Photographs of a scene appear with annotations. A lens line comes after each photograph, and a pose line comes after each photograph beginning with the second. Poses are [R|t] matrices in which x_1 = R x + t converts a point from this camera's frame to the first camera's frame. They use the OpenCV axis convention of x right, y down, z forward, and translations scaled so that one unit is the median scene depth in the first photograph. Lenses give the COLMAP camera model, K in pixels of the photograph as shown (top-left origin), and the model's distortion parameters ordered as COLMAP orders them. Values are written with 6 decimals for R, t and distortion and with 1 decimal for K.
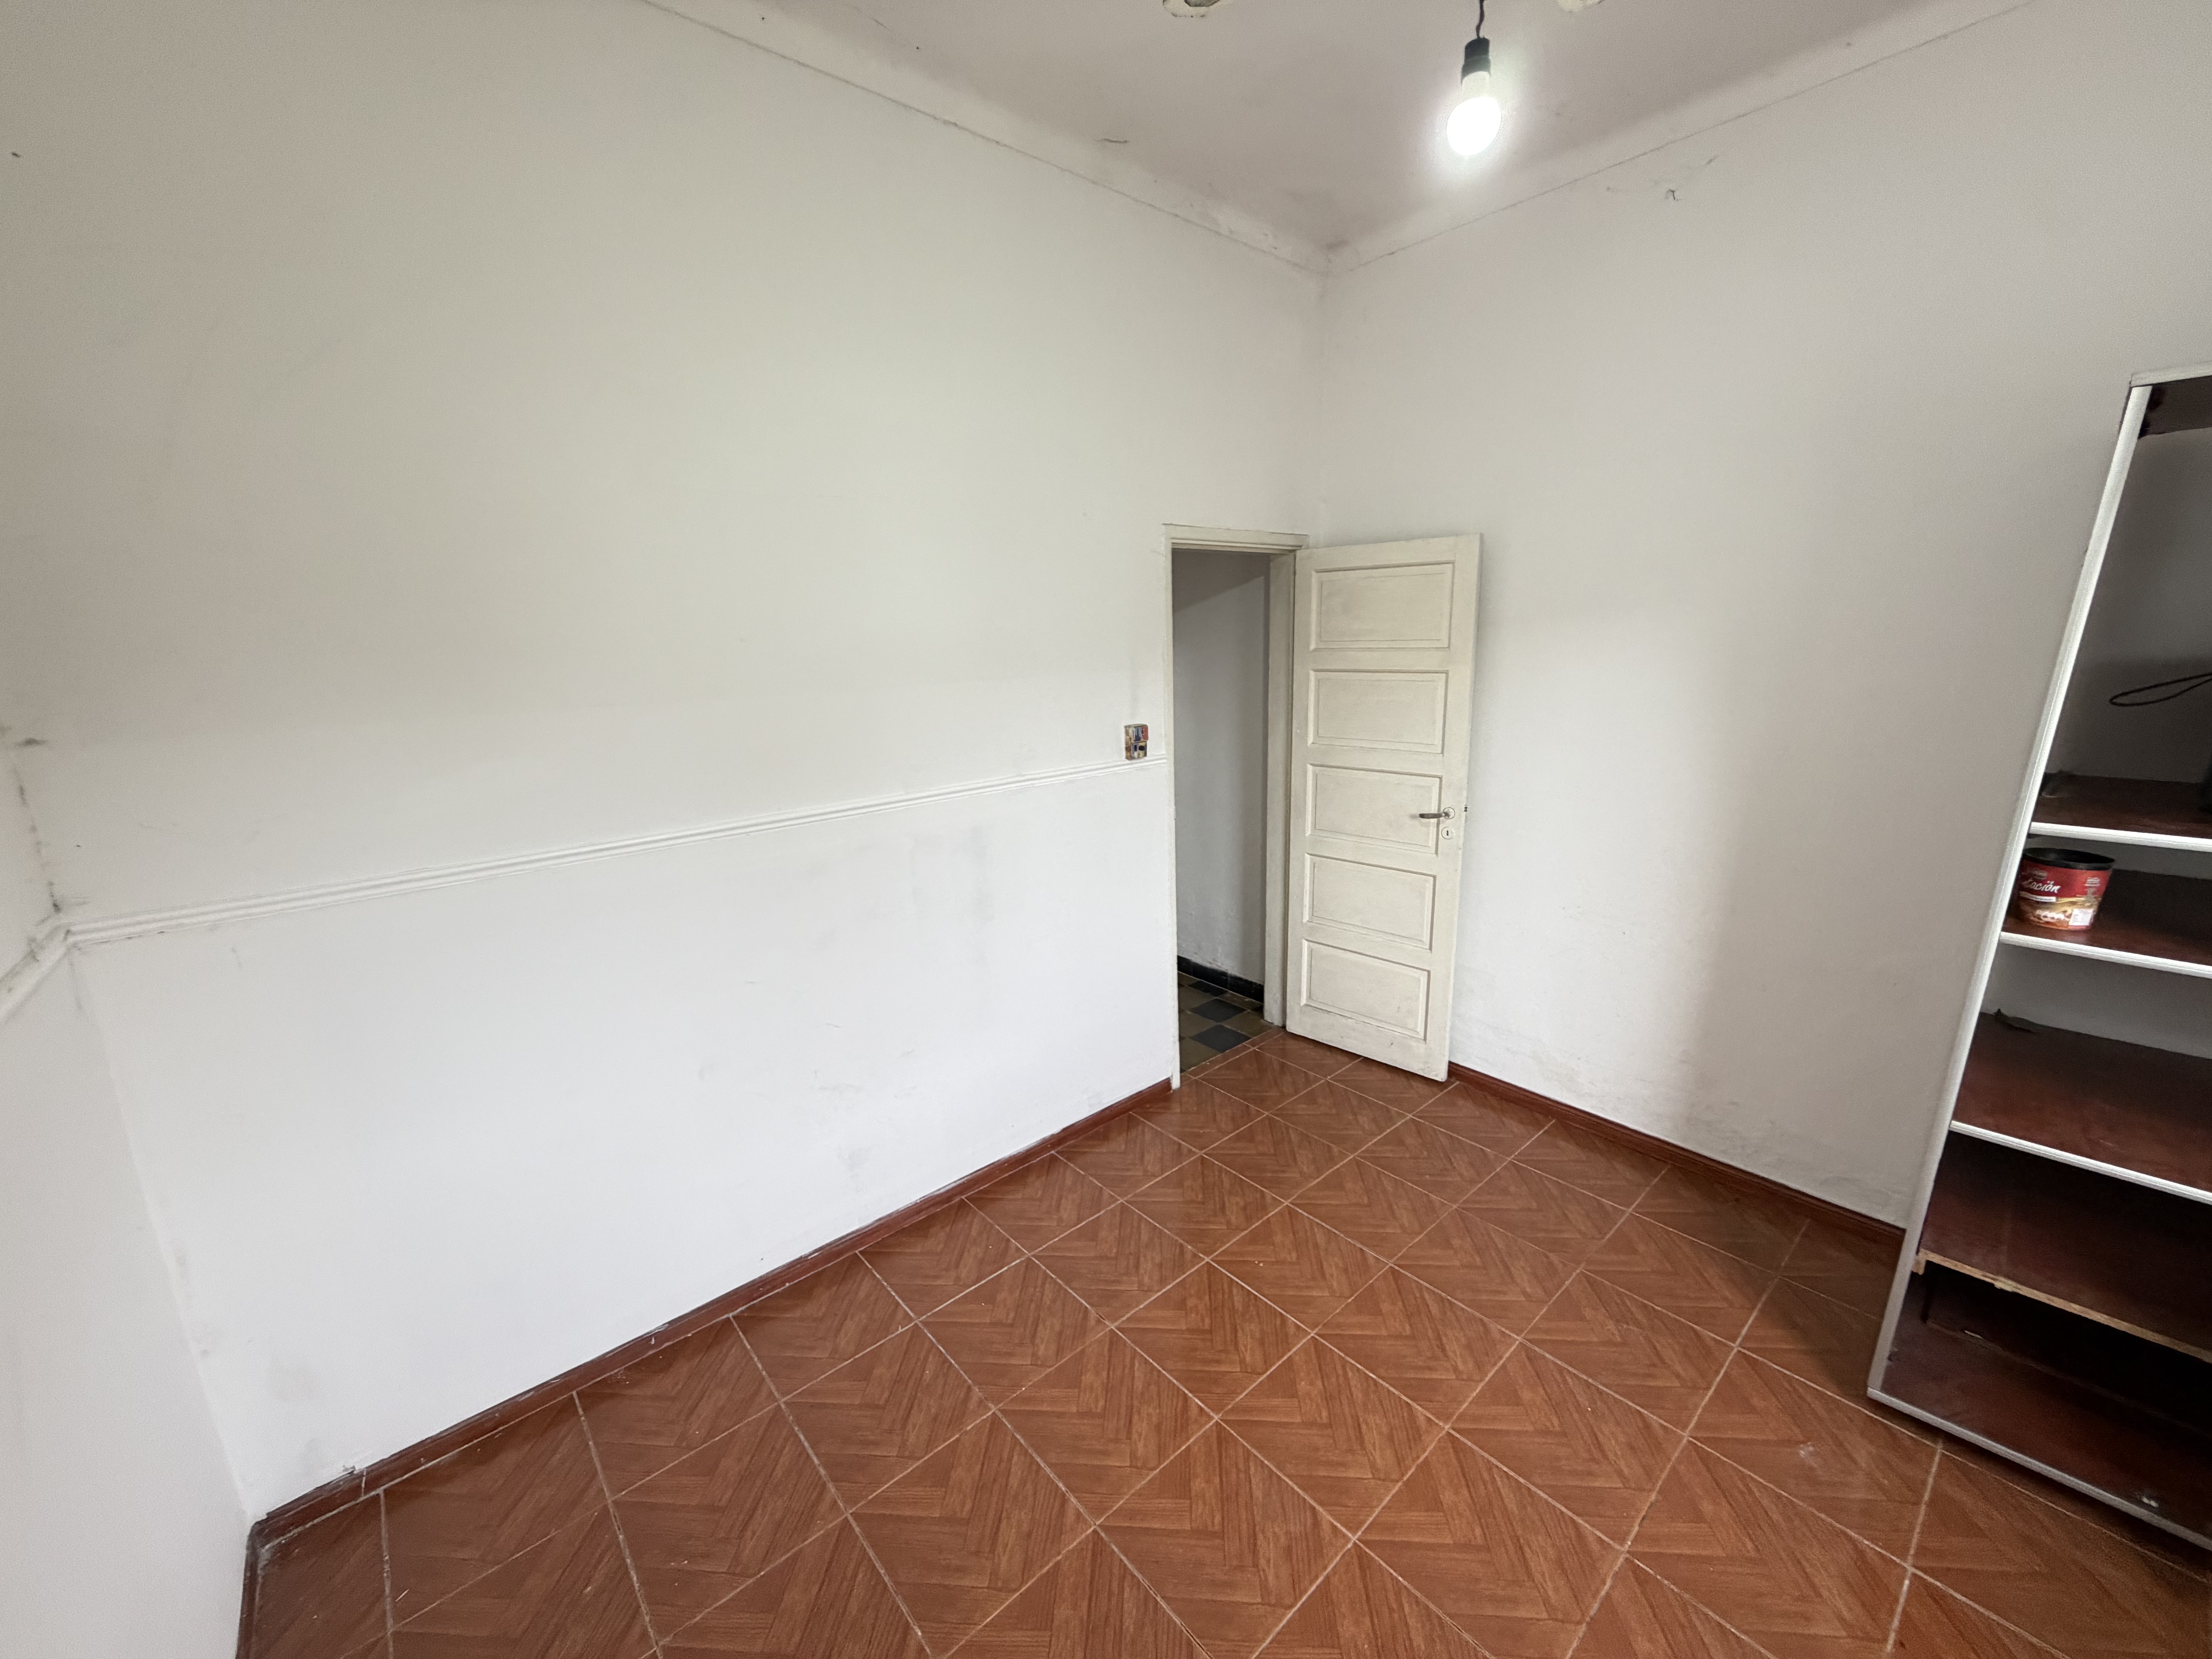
lens RADIAL K [[870.9, 0, 1102.0], [0, 870.9, 830.5], [0, 0, 1]] dist [-0.002373, 0.000463]
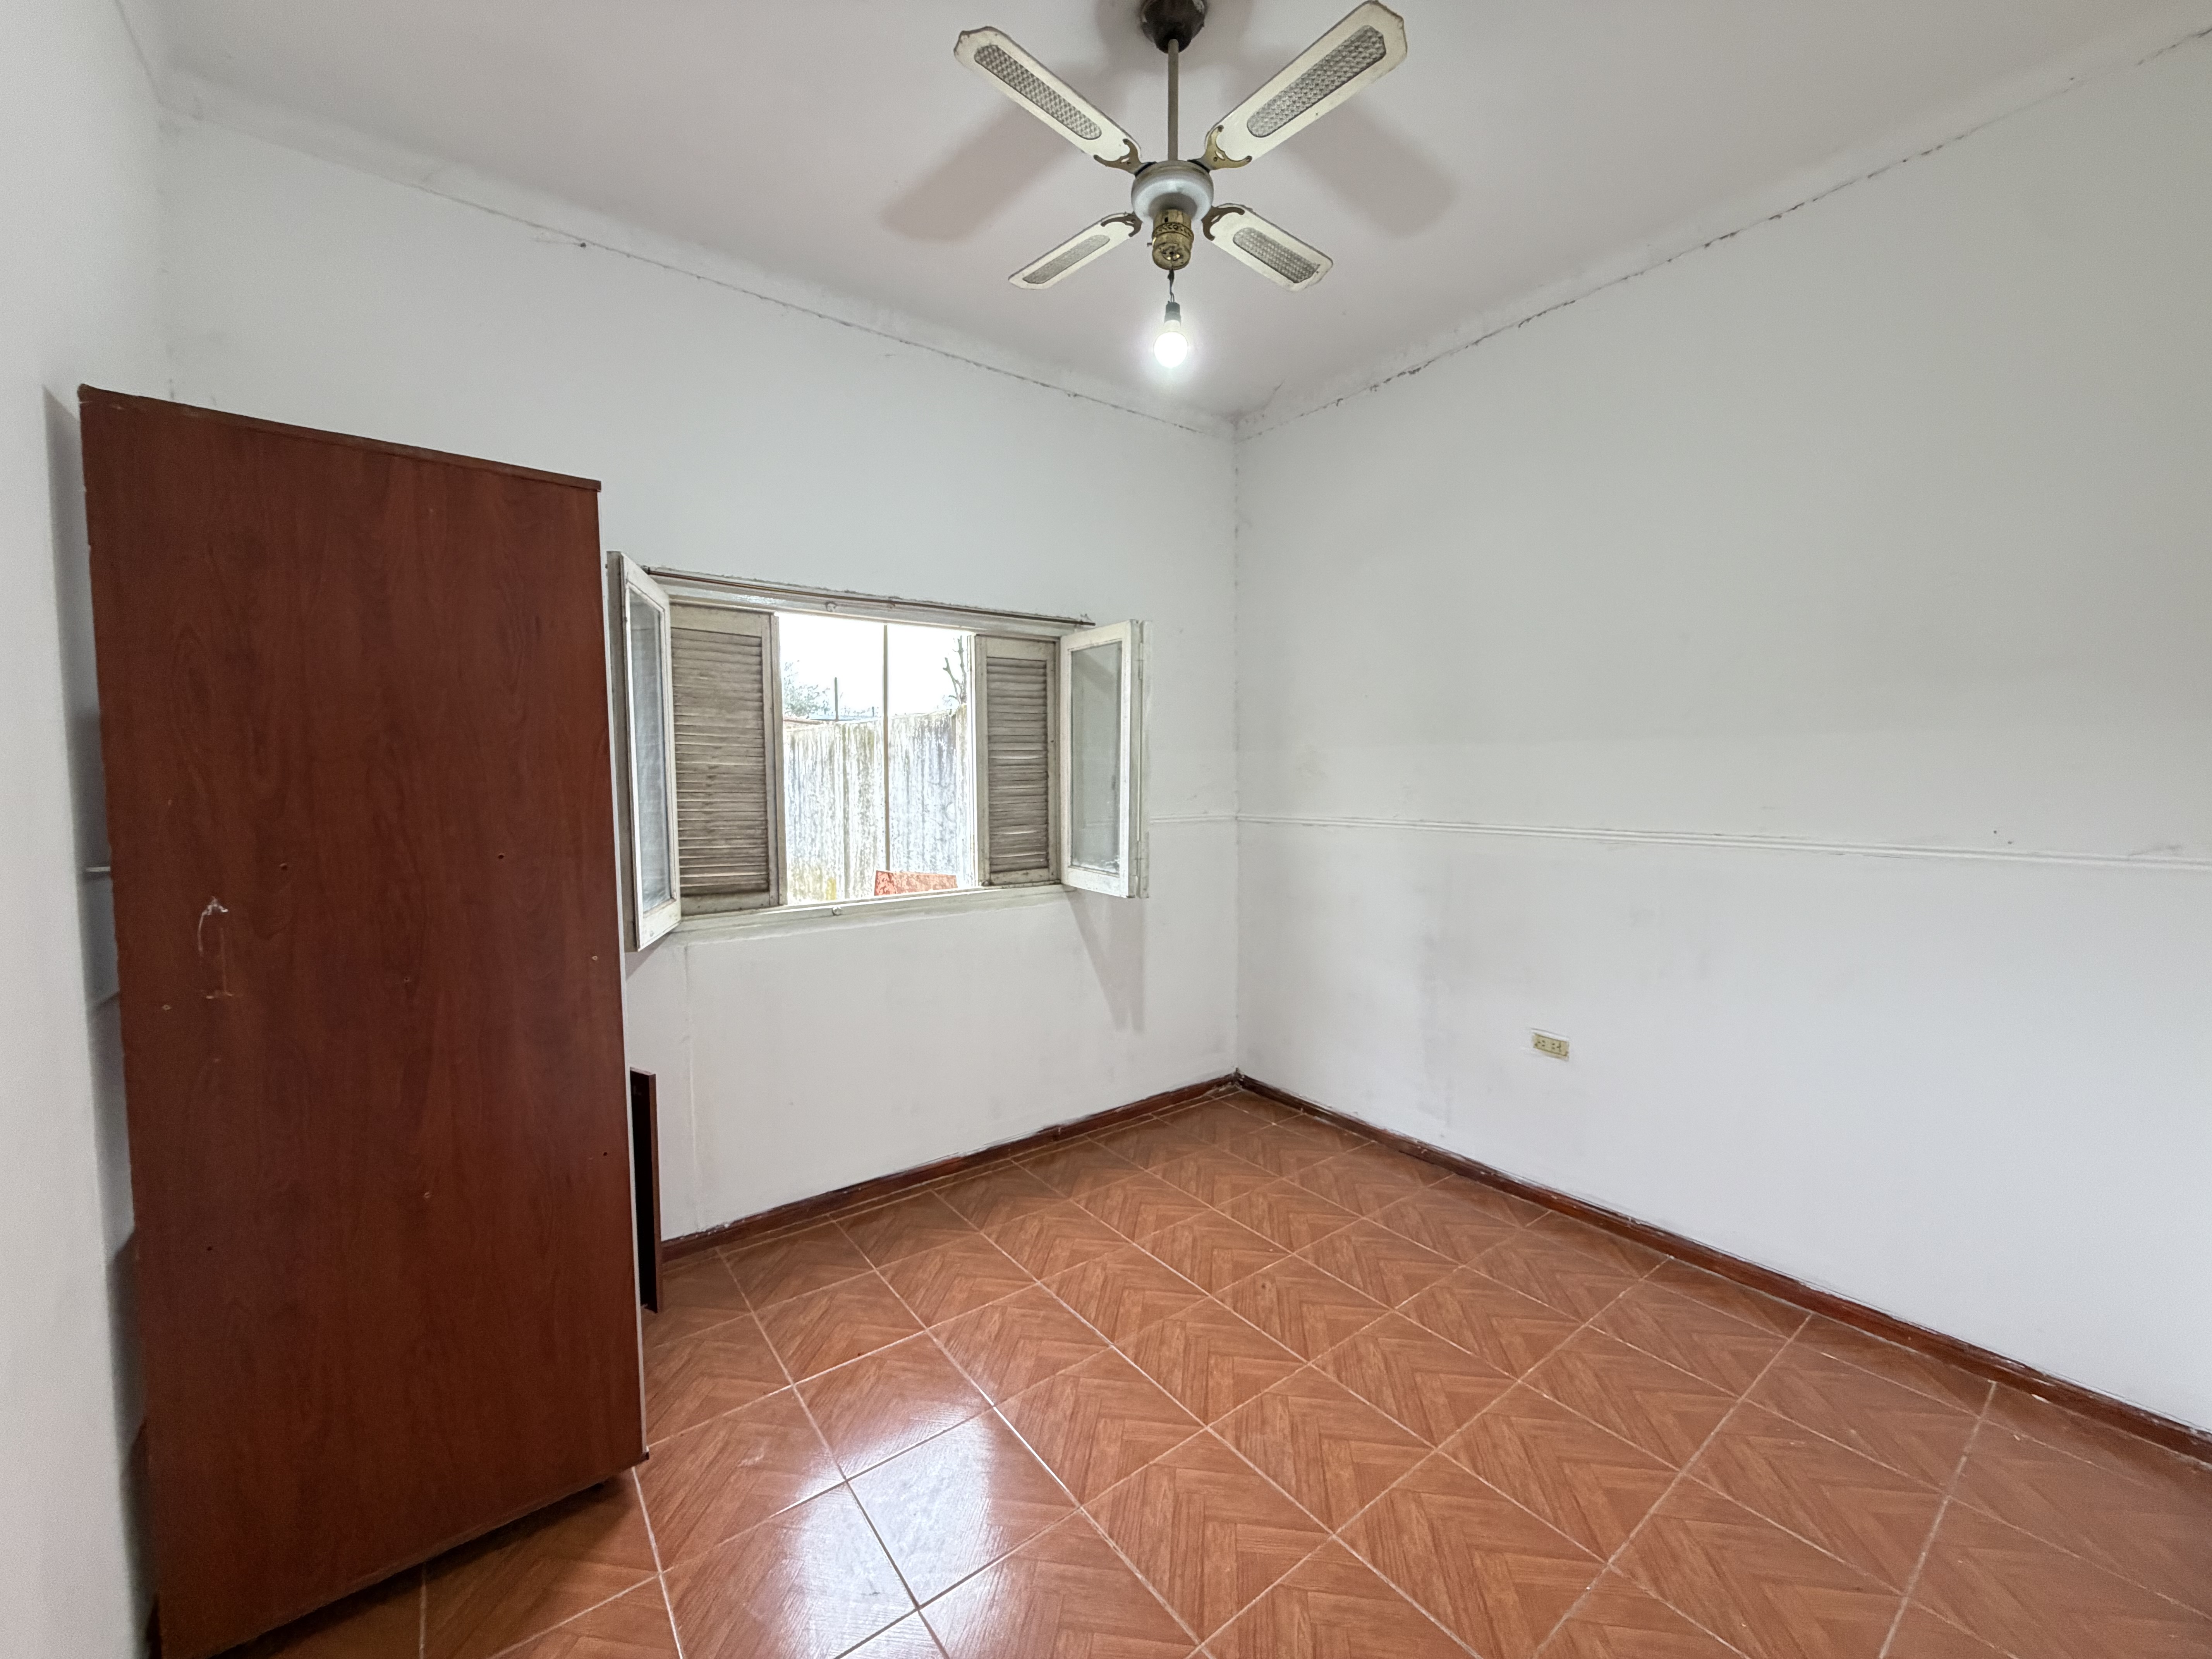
lens RADIAL K [[870.9, 0, 1100.5], [0, 870.9, 832.5], [0, 0, 1]] dist [-0.002373, 0.000463]
pose [[-0.997426, 0.029066, 0.065549, 0.262392], [0.046784, 0.956569, 0.287727, -0.239828], [-0.054339, 0.290053, -0.955467, 1.495952]]
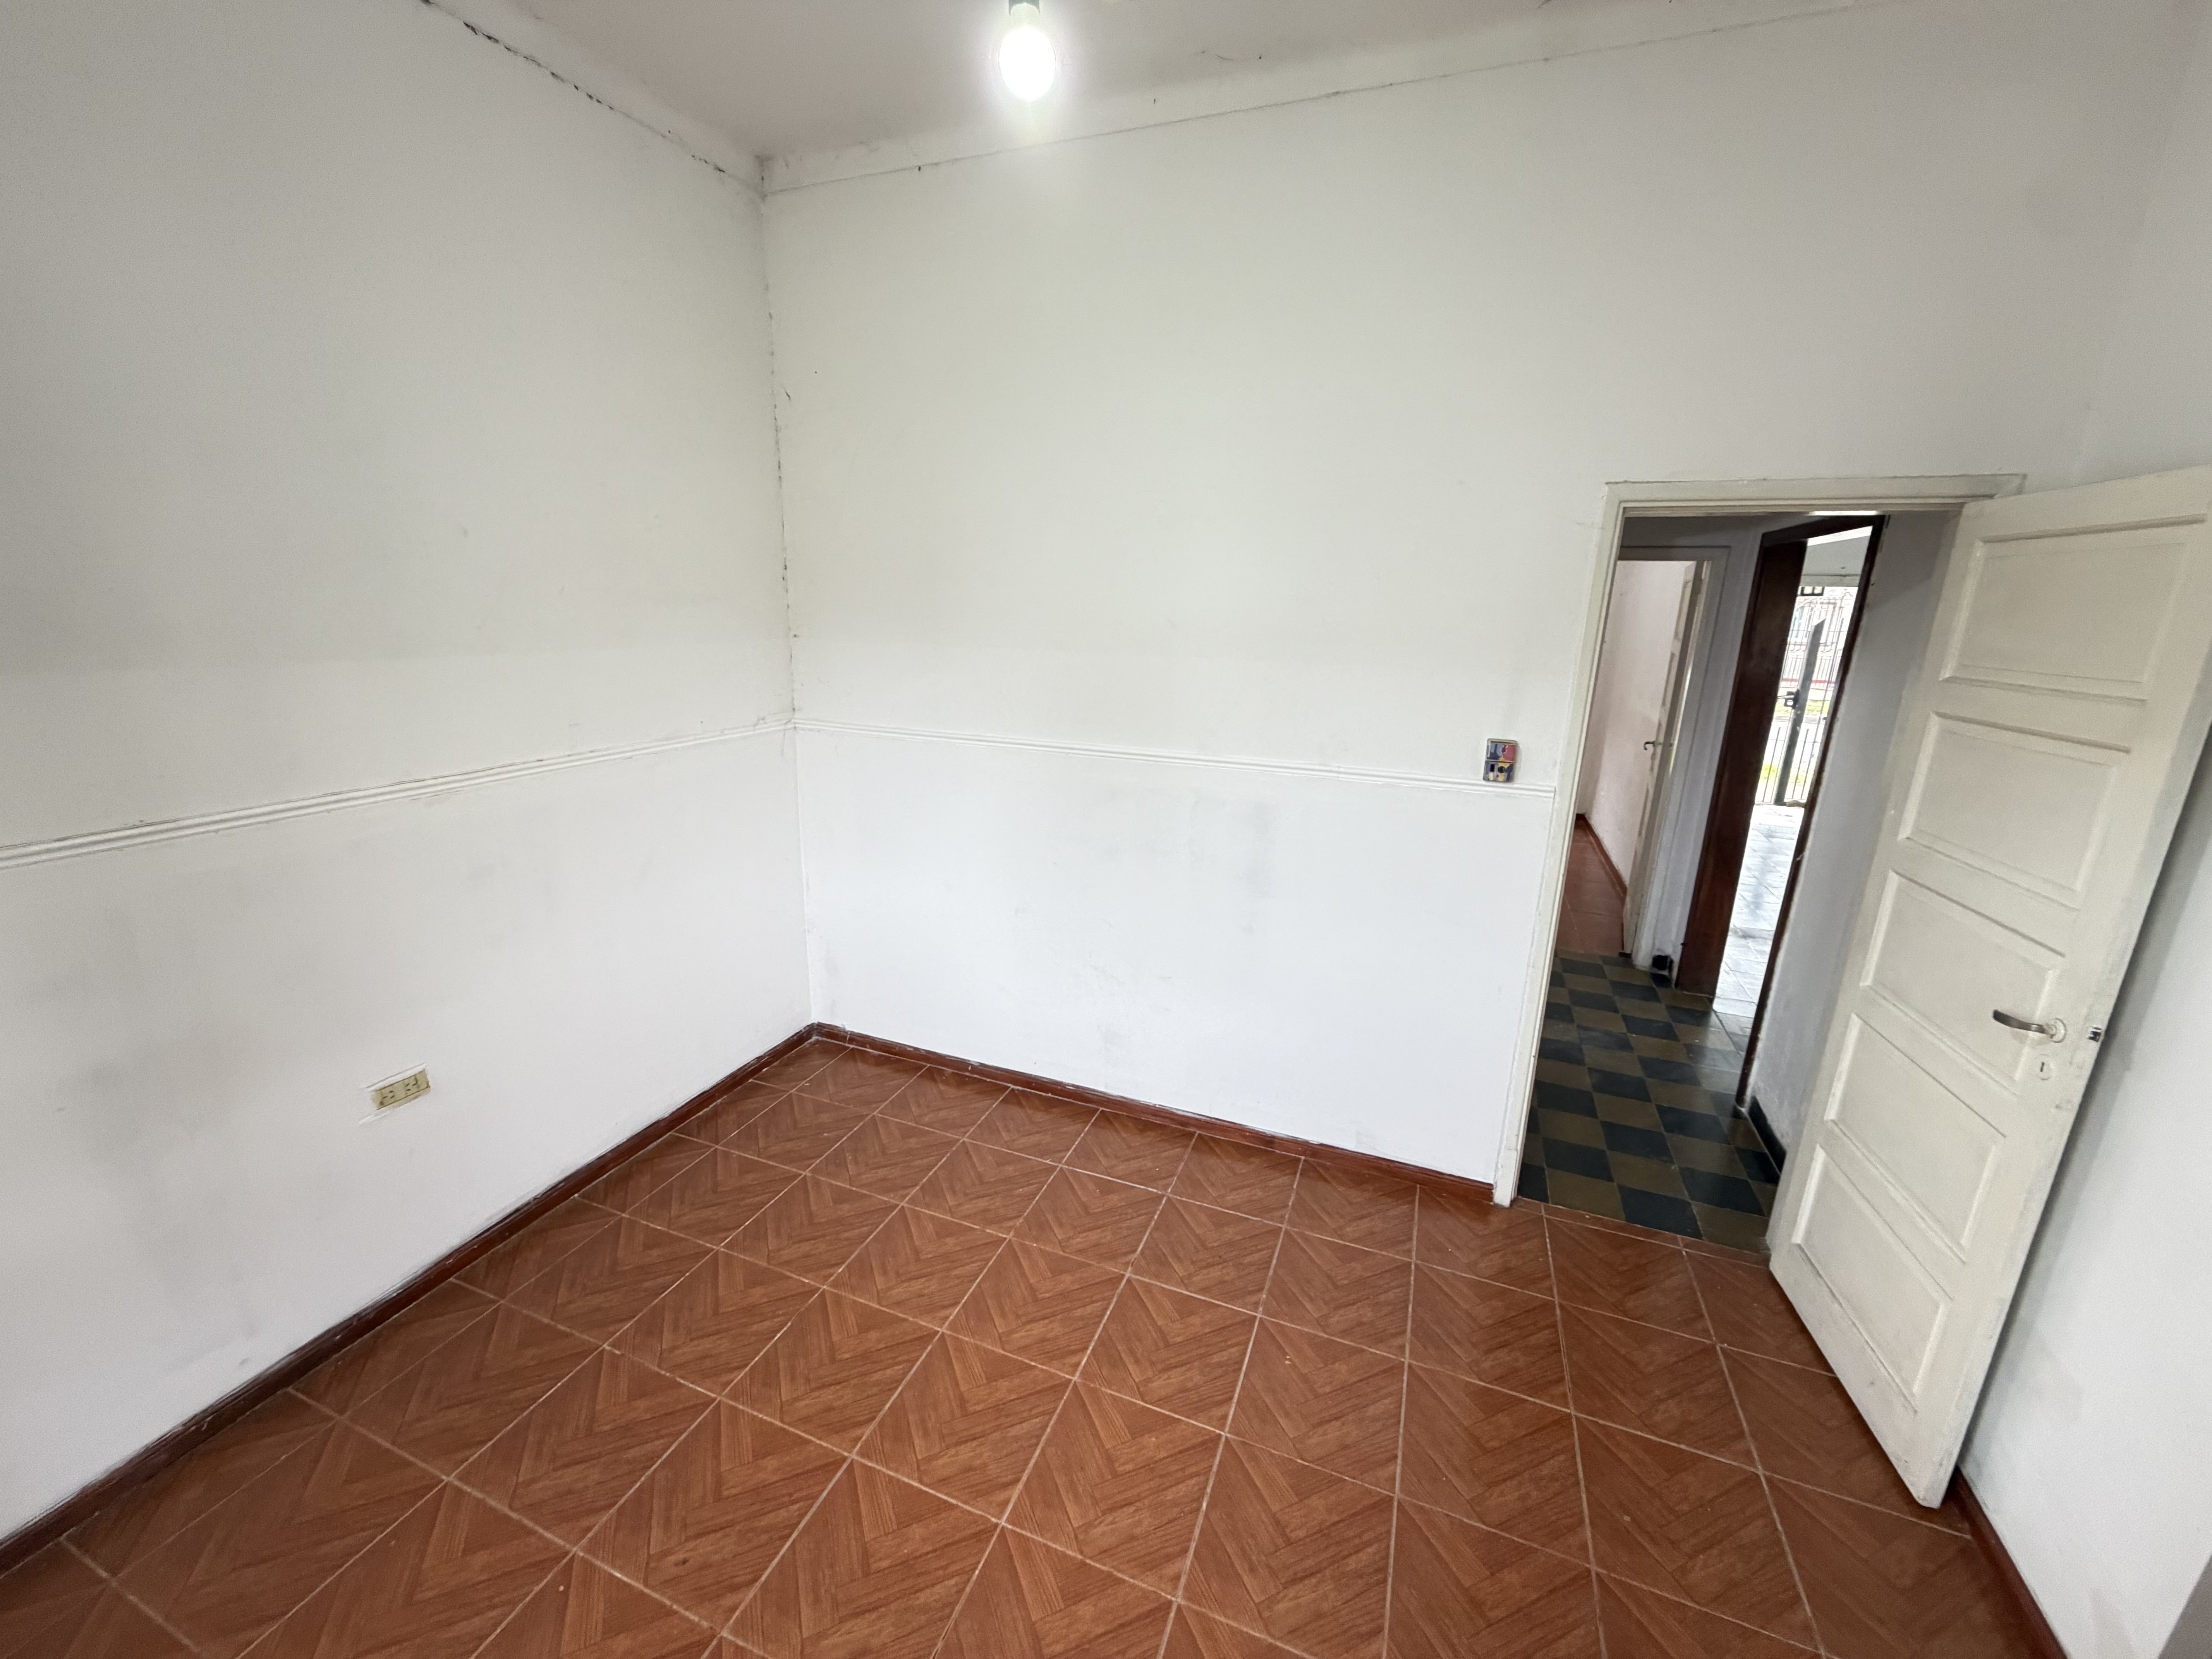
lens RADIAL K [[870.9, 0, 1097.5], [0, 870.9, 831.9], [0, 0, 1]] dist [-0.002373, 0.000463]
pose [[0.458782, 0.266842, -0.847534, 0.776236], [-0.233440, 0.956532, 0.174795, -0.126753], [0.857336, 0.117656, 0.501131, 0.386374]]
